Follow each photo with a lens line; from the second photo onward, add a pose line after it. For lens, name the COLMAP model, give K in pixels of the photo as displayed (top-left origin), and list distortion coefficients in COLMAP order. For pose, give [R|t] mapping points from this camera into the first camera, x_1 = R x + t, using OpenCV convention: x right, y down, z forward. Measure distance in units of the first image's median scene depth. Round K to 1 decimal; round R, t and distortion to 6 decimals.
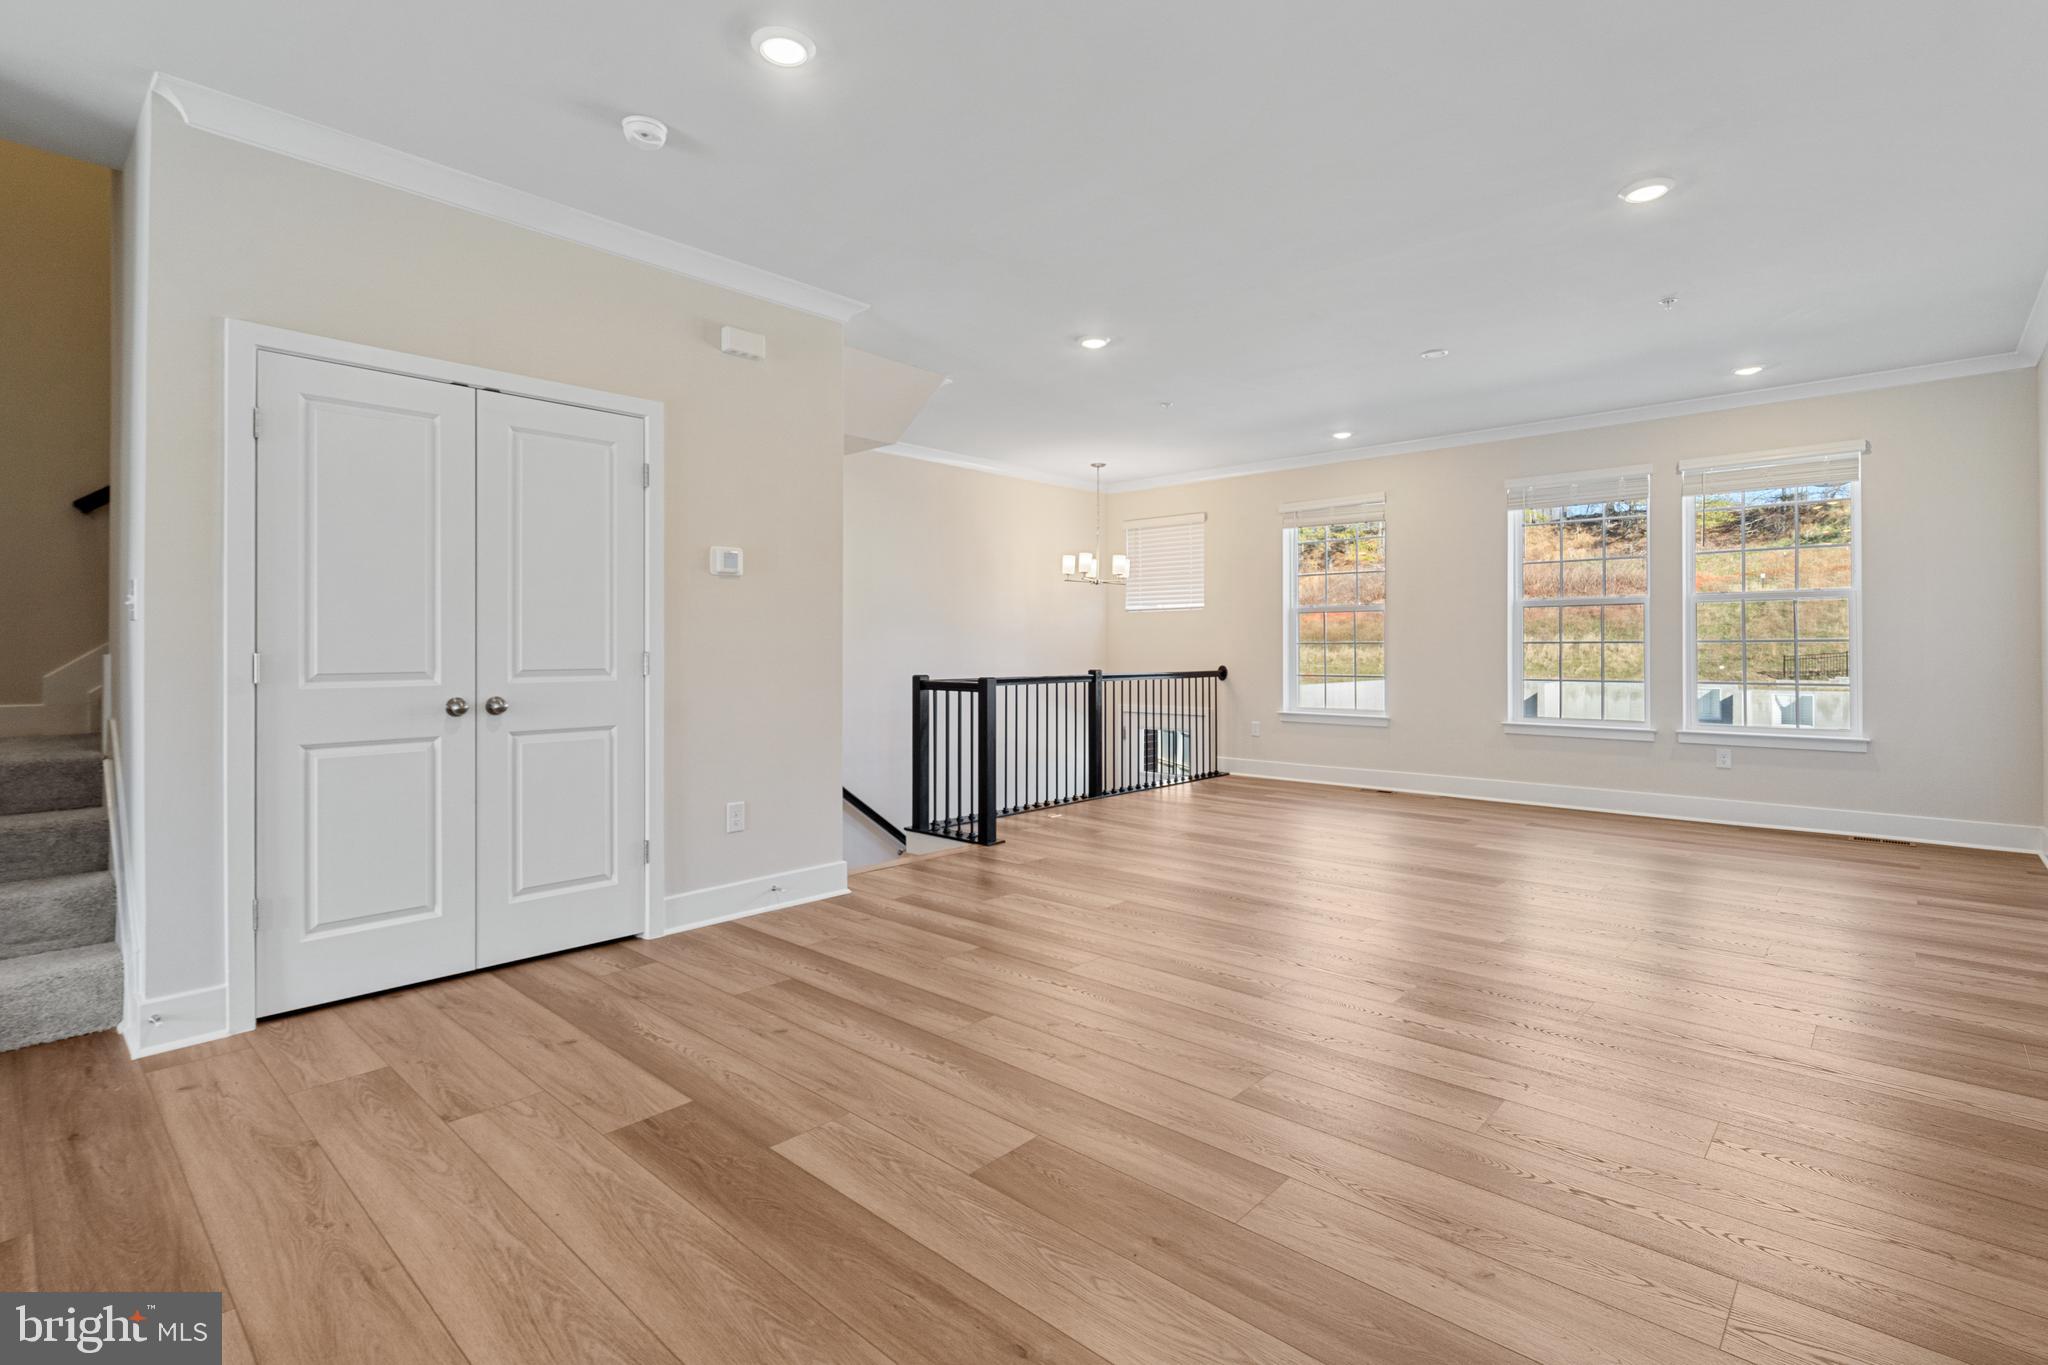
lens RADIAL K [[959.5, 0, 1018.2], [0, 959.5, 648.7], [0, 0, 1]] dist [-0.000481, 0.000244]
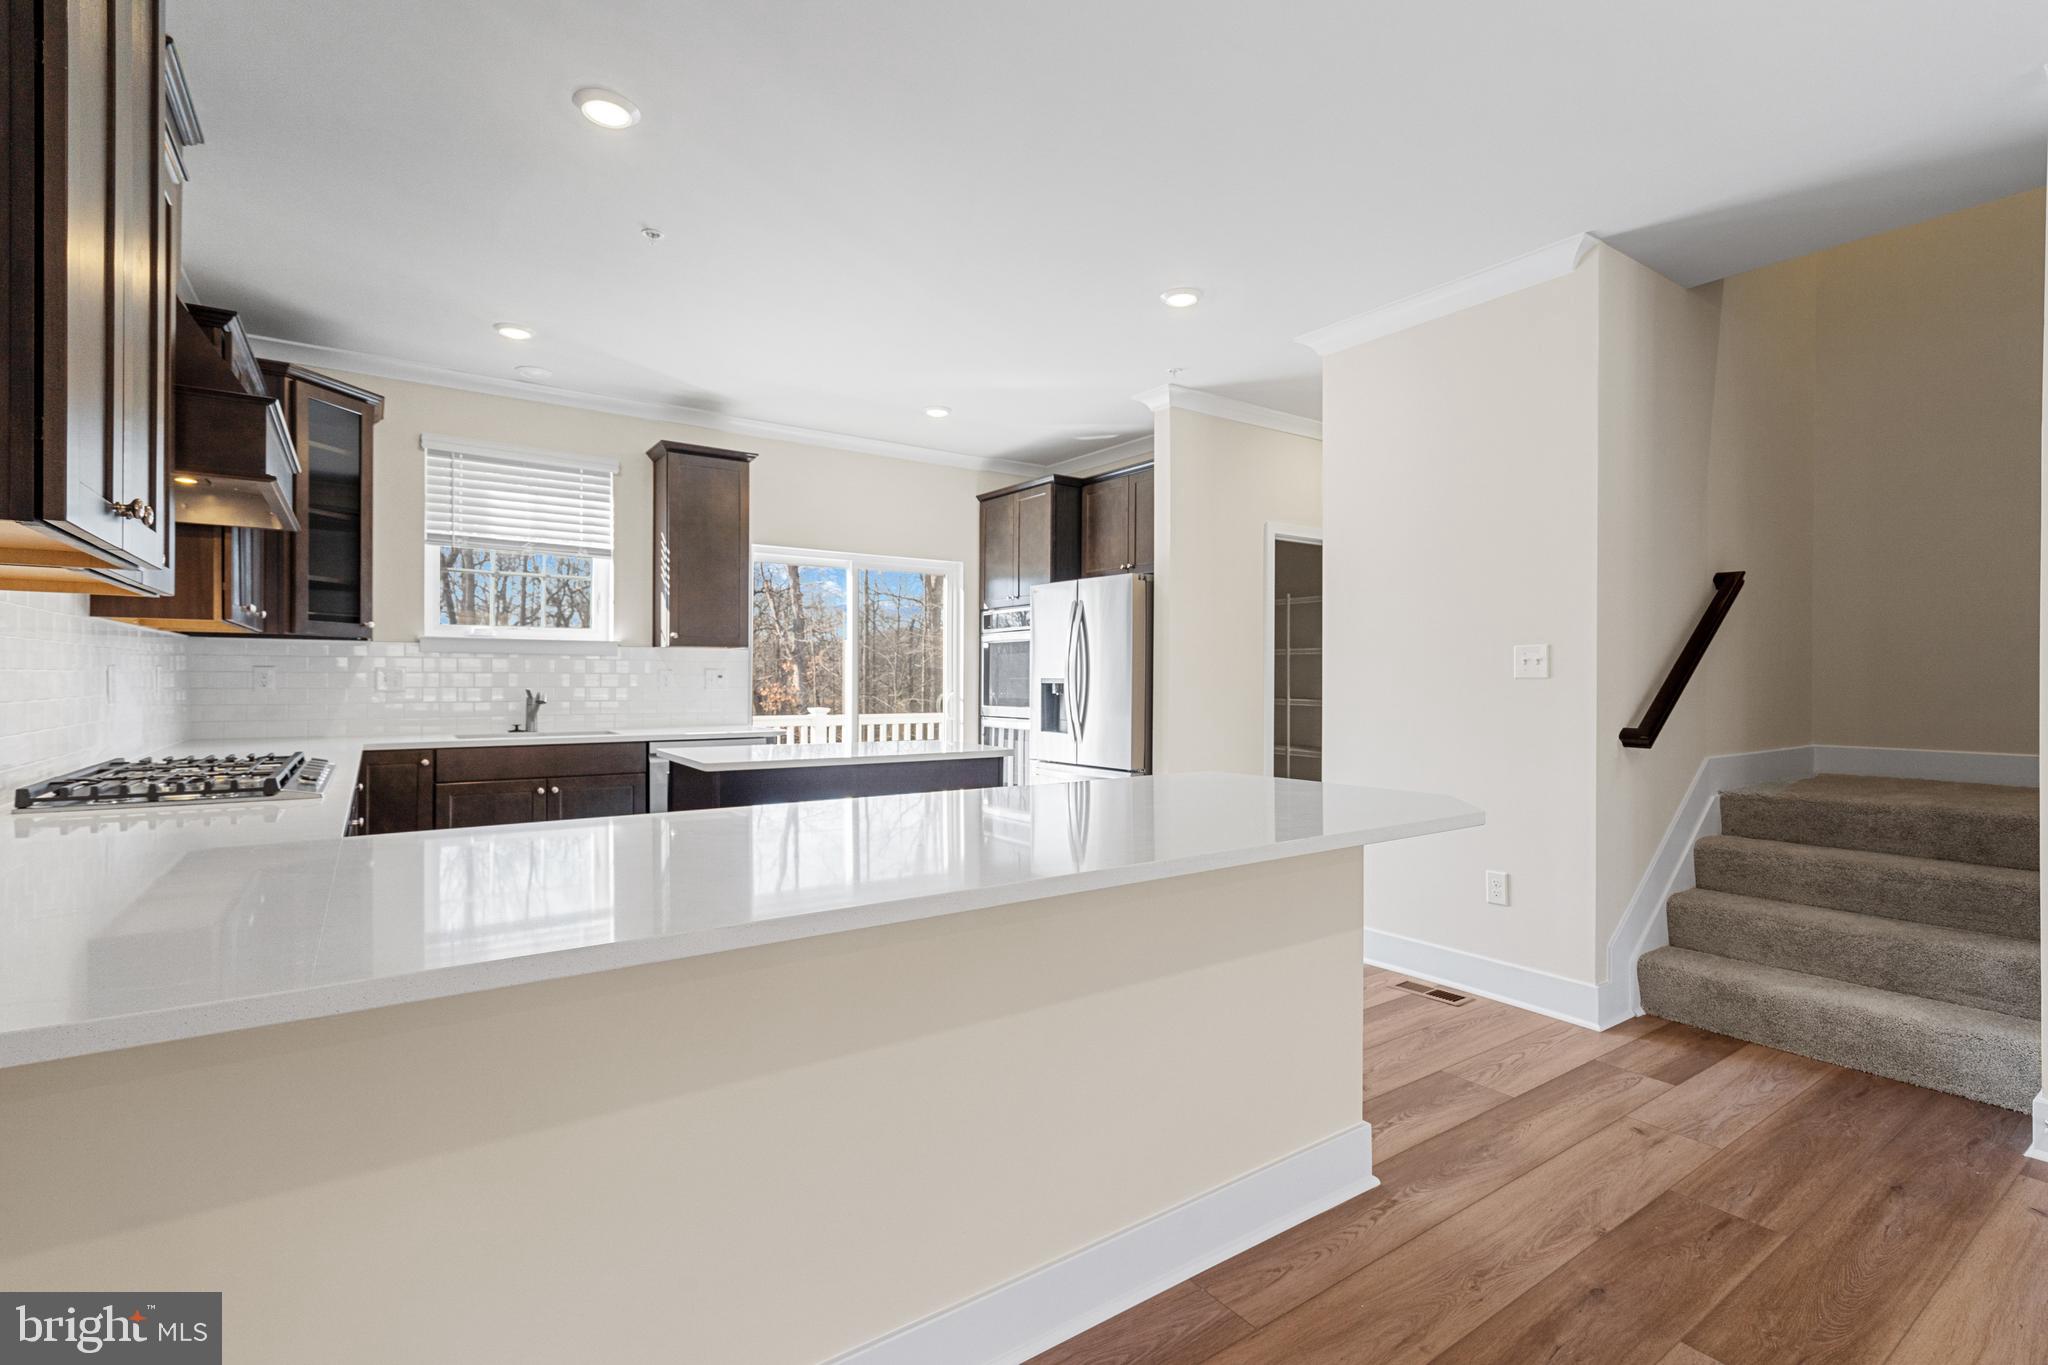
lens RADIAL K [[938.9, 0, 1024.0], [0, 938.9, 682.5], [0, 0, 1]] dist [-0.000161, 0.000344]
pose [[-0.209392, 0.005562, -0.977816, 0.068722], [-0.002151, 0.999979, 0.006148, -0.012789], [0.977829, 0.003390, -0.209375, 0.108633]]
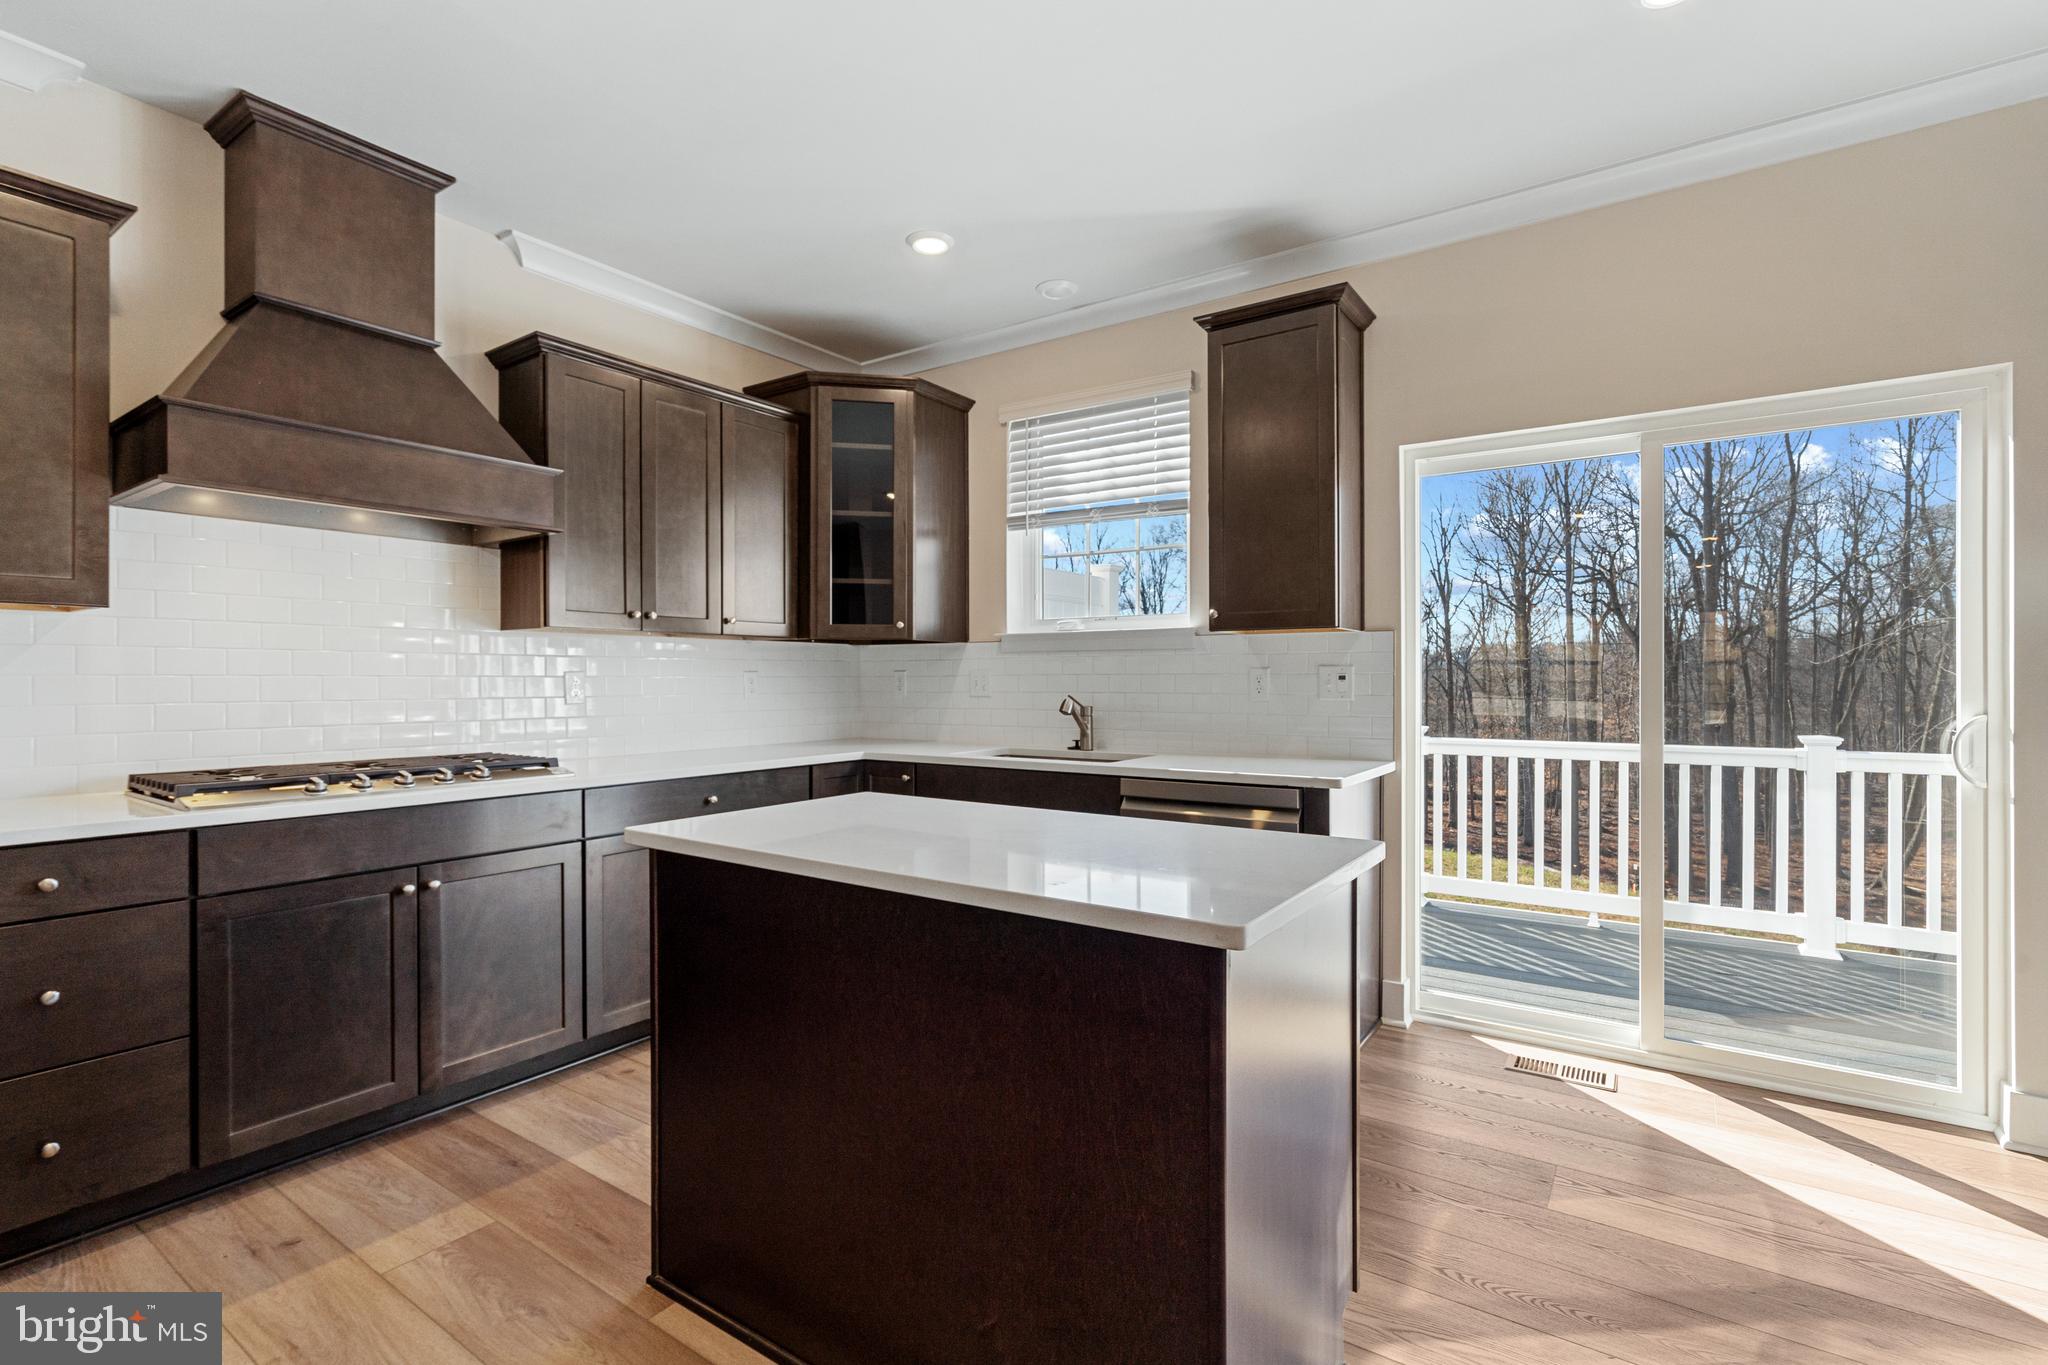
lens RADIAL K [[938.9, 0, 1024.0], [0, 938.9, 682.5], [0, 0, 1]] dist [-0.000161, 0.000344]
pose [[-0.989604, 0.004892, -0.143738, -0.504373], [0.004490, 0.999985, 0.003121, -0.012136], [0.143751, 0.002443, -0.989611, 0.146515]]
